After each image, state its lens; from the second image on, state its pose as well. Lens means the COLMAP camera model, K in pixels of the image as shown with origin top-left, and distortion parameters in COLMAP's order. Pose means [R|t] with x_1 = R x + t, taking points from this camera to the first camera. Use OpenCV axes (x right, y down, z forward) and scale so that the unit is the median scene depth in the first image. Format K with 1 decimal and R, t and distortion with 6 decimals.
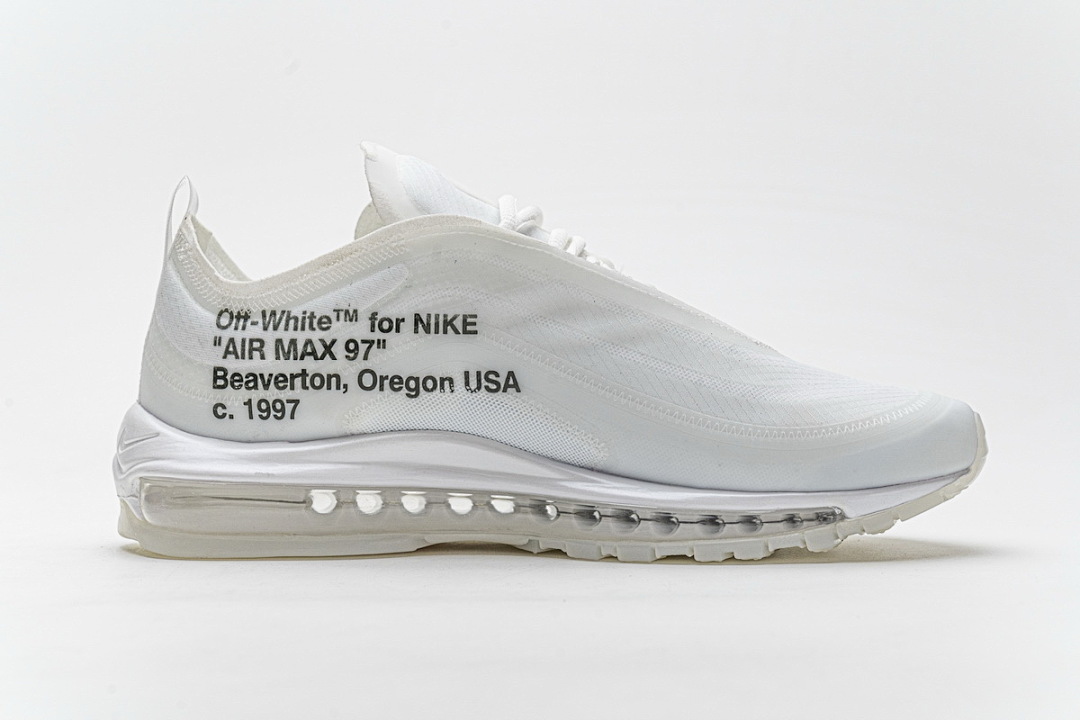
lens RADIAL K [[2190.9, 0, 544.9], [0, 2190.9, 358.9], [0, 0, 1]] dist [0.005465, 0.000000]
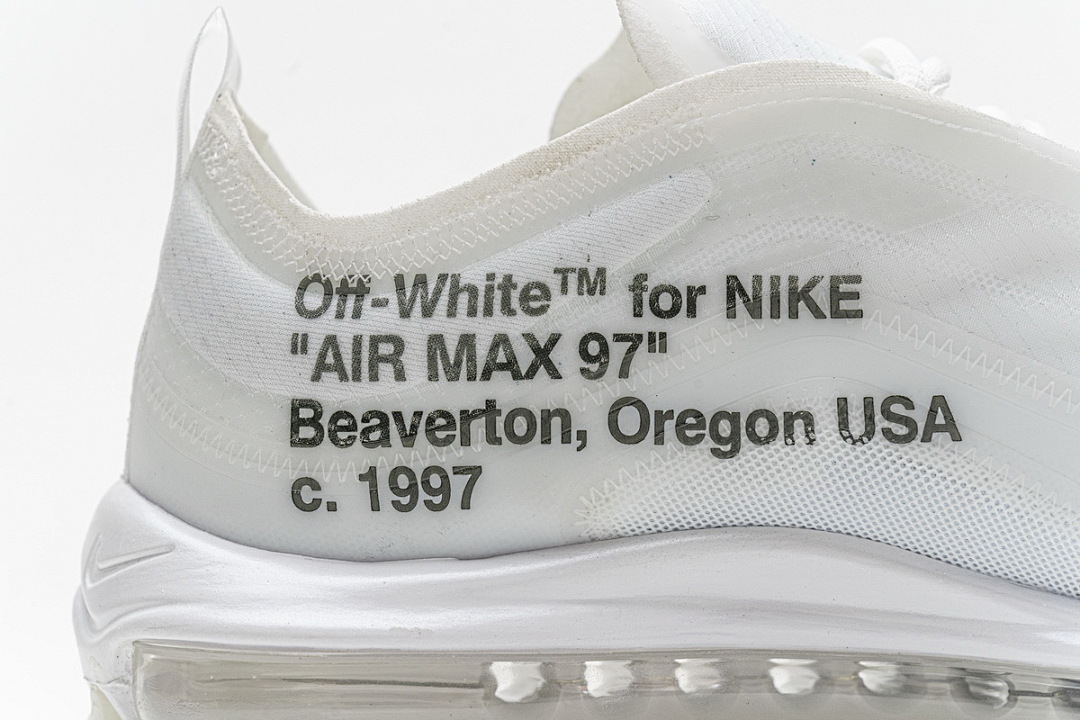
lens RADIAL K [[2190.9, 0, 534.7], [0, 2190.9, 360.6], [0, 0, 1]] dist [0.005465, 0.000000]
pose [[0.999505, -0.018033, 0.025775, -0.112149], [0.018909, 0.999238, -0.034155, 0.012288], [-0.025139, 0.034625, 0.999084, 0.538009]]
